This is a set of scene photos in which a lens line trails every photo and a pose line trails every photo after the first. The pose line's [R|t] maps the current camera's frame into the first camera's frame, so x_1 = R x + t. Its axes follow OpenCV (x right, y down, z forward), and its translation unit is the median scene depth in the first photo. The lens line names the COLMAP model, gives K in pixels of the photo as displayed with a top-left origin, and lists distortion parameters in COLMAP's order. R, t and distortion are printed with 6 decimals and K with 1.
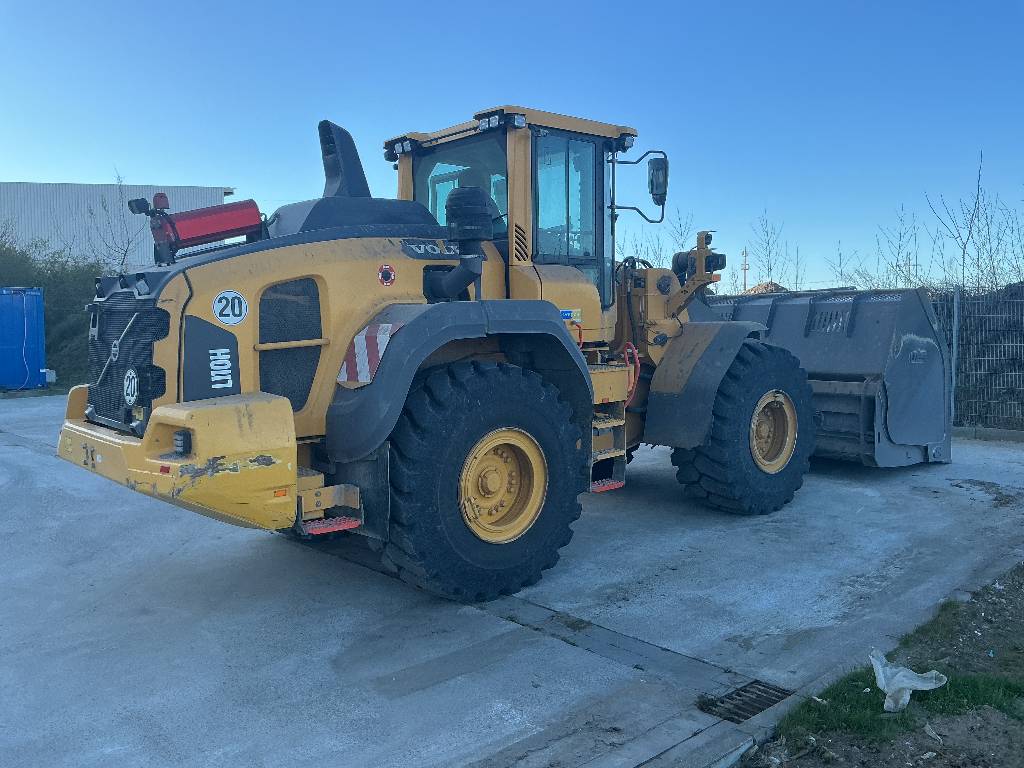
lens RADIAL K [[862.0, 0, 512.0], [0, 862.0, 384.0], [0, 0, 1]] dist [-0.000815, 0.000015]
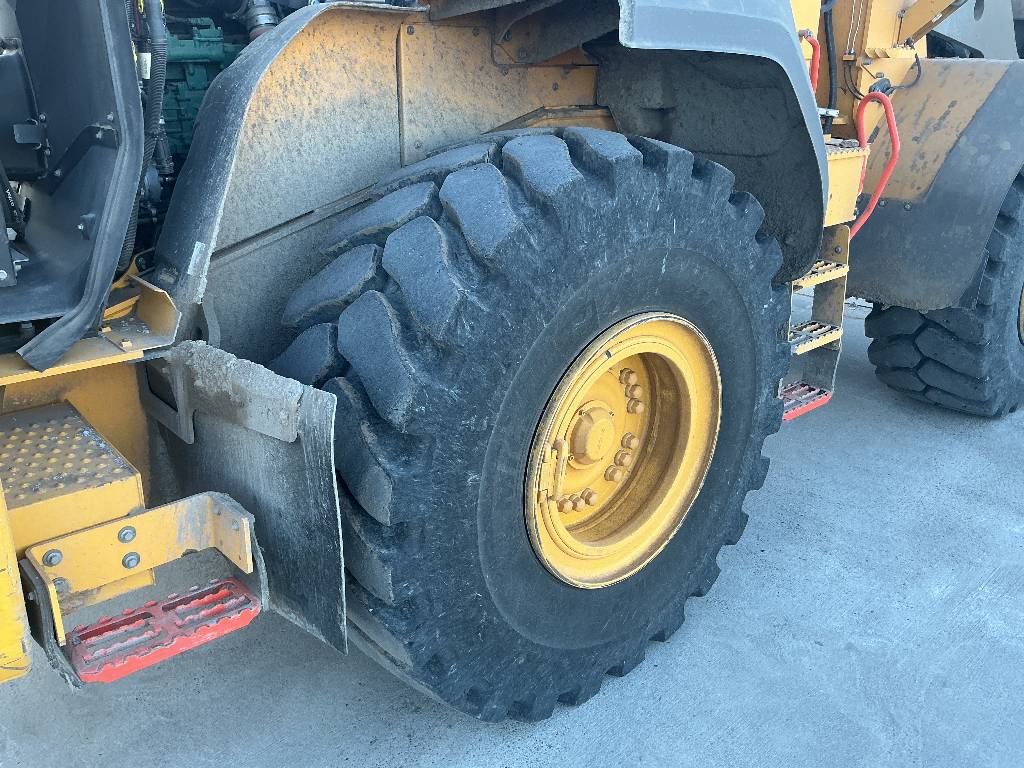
lens RADIAL K [[940.4, 0, 512.0], [0, 940.4, 384.0], [0, 0, 1]] dist [0.002605, 0.000768]
pose [[0.998791, 0.014647, 0.046916, -0.082338], [-0.025634, 0.969691, 0.242986, -0.017992], [-0.041935, -0.243895, 0.968894, 0.574000]]
